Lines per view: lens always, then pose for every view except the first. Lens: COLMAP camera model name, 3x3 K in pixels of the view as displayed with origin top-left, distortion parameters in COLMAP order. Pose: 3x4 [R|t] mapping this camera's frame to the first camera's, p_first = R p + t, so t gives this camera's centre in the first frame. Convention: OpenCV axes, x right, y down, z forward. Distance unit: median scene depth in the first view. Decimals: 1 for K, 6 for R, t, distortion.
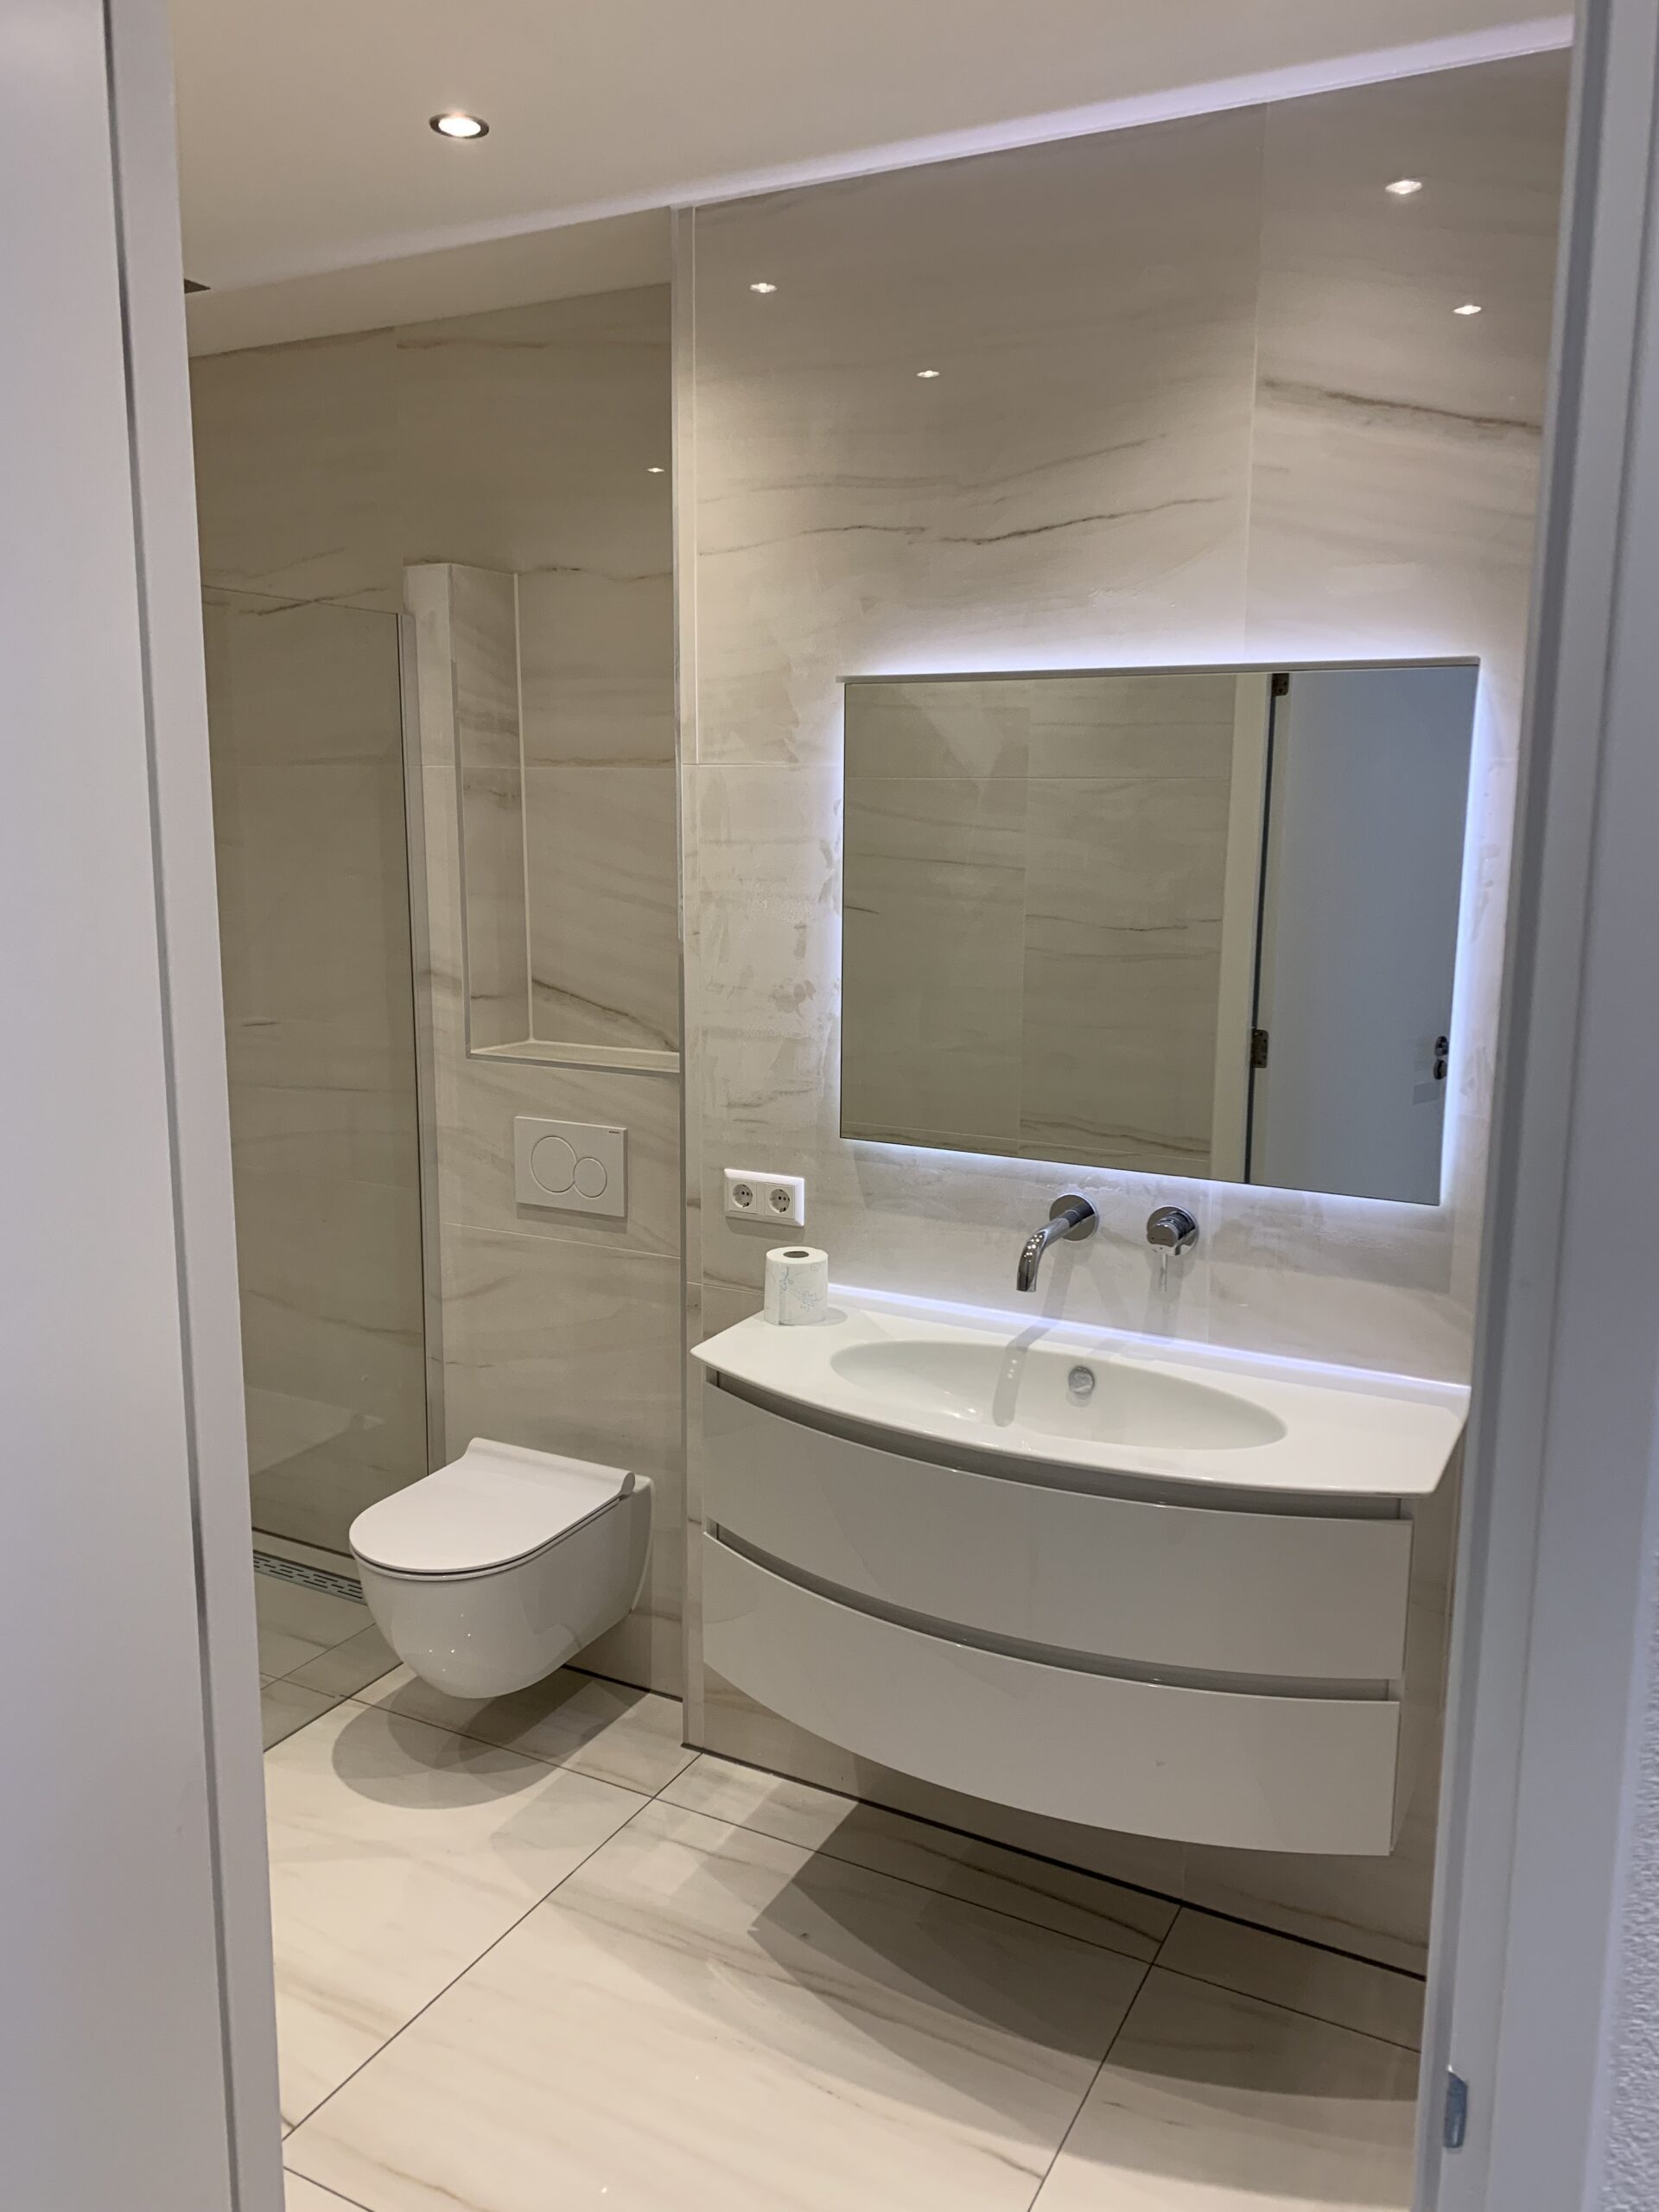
lens RADIAL K [[1686.0, 0, 828.0], [0, 1686.0, 1108.2], [0, 0, 1]] dist [0.008897, -0.018125]
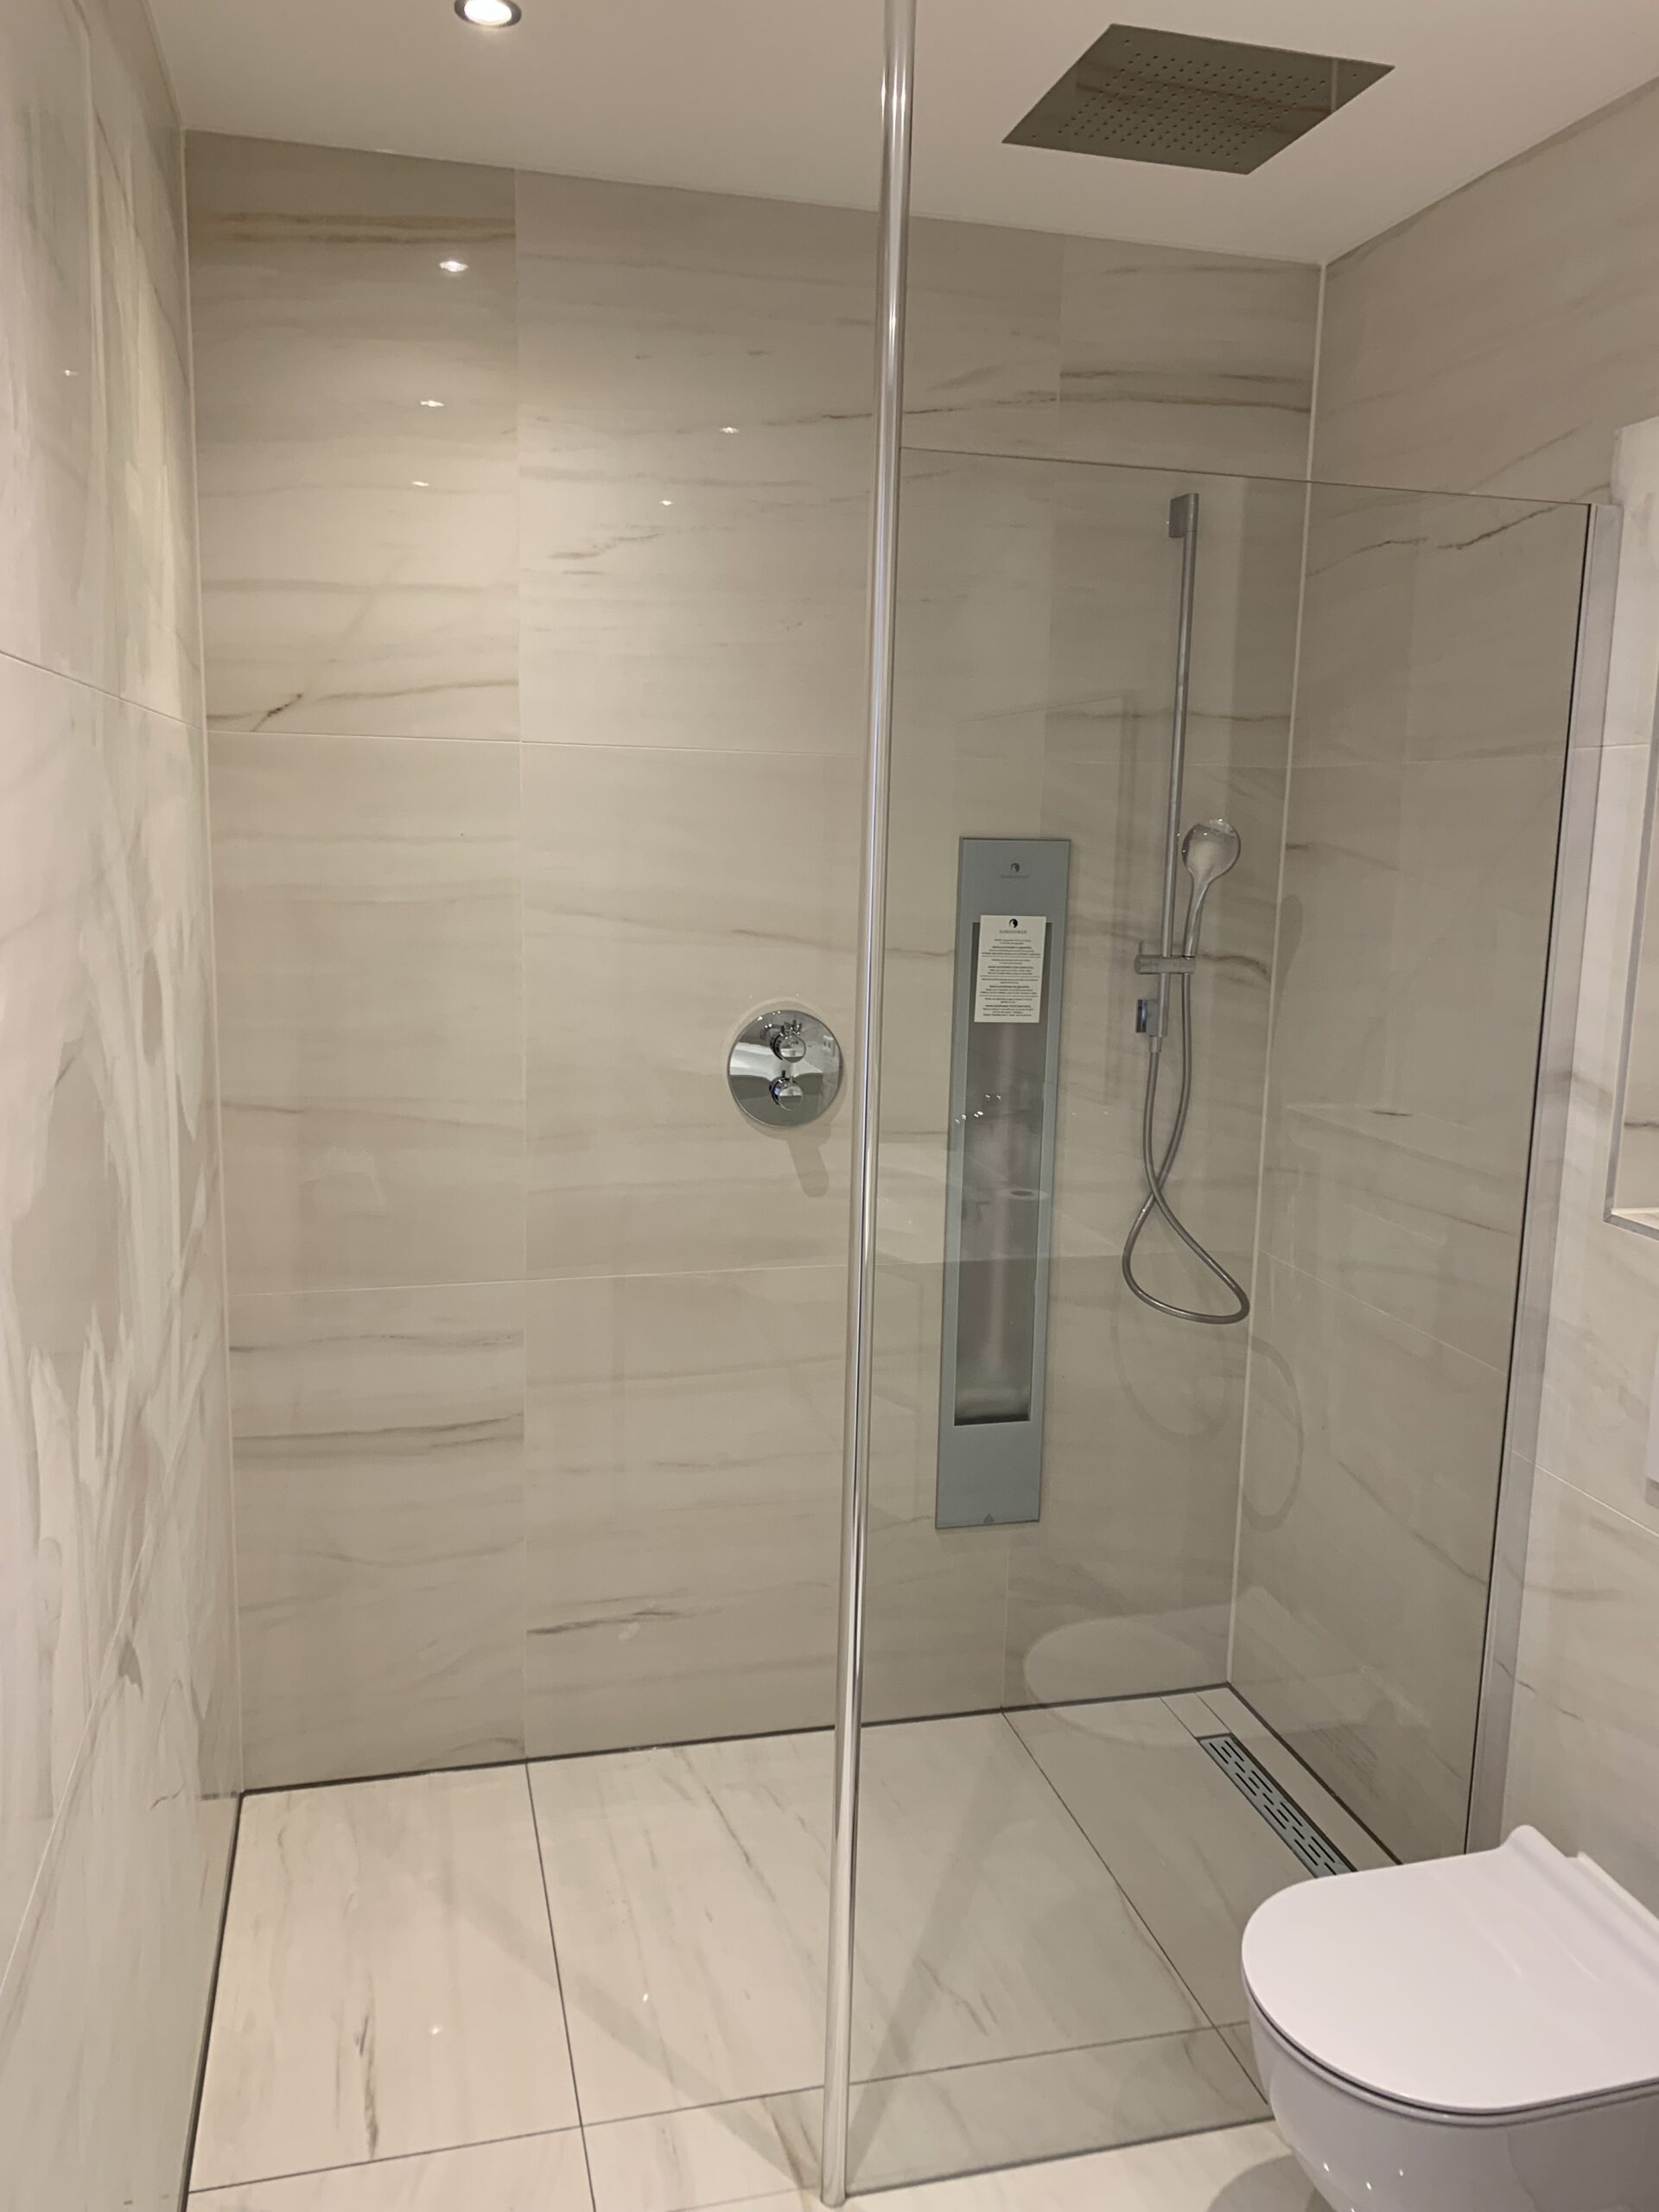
lens RADIAL K [[1686.0, 0, 828.6], [0, 1686.0, 1097.4], [0, 0, 1]] dist [0.008897, -0.018125]
pose [[0.670678, 0.127001, -0.730796, 0.038912], [-0.145179, 0.988653, 0.038576, -0.056562], [0.727402, 0.080225, 0.681505, 0.372253]]
